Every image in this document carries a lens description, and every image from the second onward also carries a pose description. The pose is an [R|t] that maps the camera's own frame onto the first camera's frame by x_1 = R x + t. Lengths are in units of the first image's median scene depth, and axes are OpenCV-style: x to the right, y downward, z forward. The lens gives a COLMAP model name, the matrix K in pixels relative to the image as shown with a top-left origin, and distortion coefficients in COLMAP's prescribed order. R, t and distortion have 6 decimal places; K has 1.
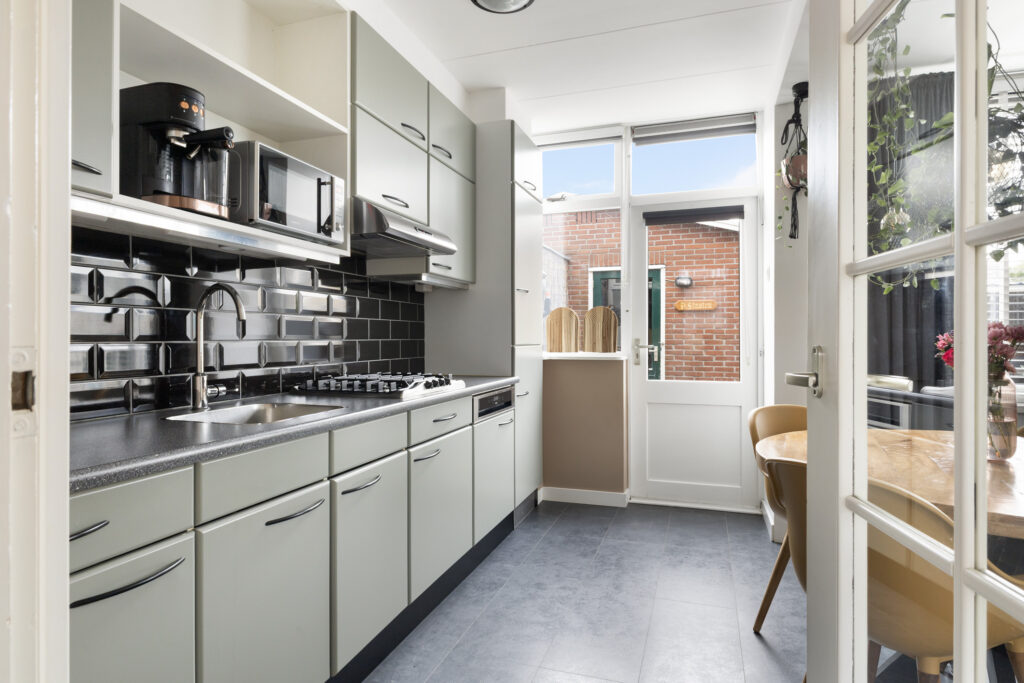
lens RADIAL K [[566.5, 0, 512.0], [0, 566.5, 341.5], [0, 0, 1]] dist [-0.002400, -0.003220]
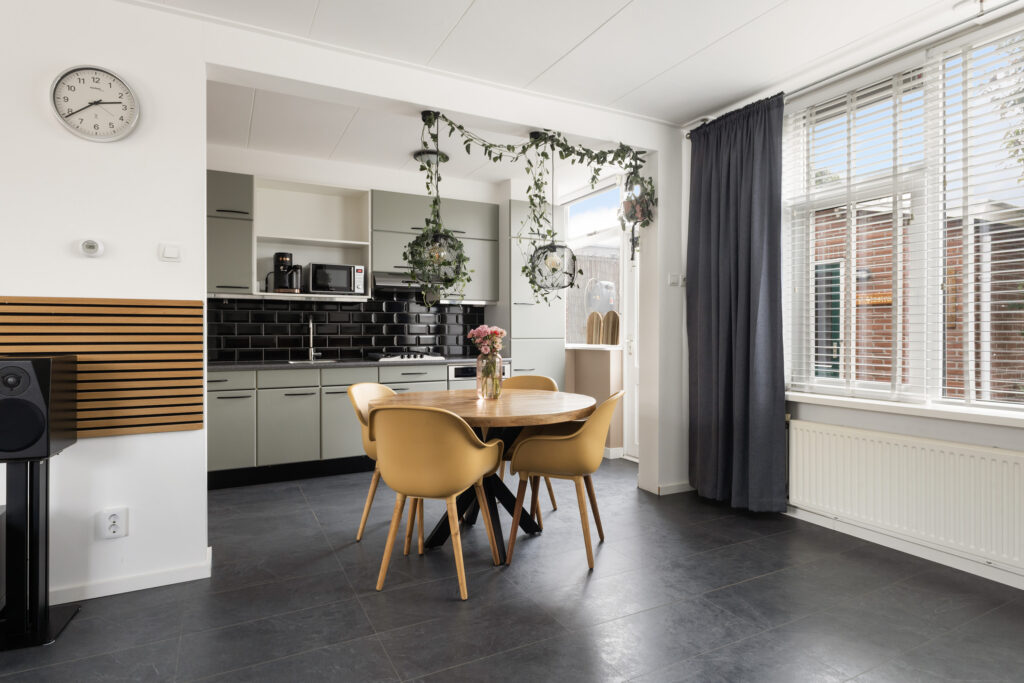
lens RADIAL K [[548.3, 0, 514.9], [0, 548.3, 334.1], [0, 0, 1]] dist [-0.001281, -0.000354]
pose [[0.725532, 0.000042, -0.688188, 1.295357], [-0.002885, 0.999991, -0.002981, -0.001710], [0.688182, 0.004148, 0.725526, -0.150799]]
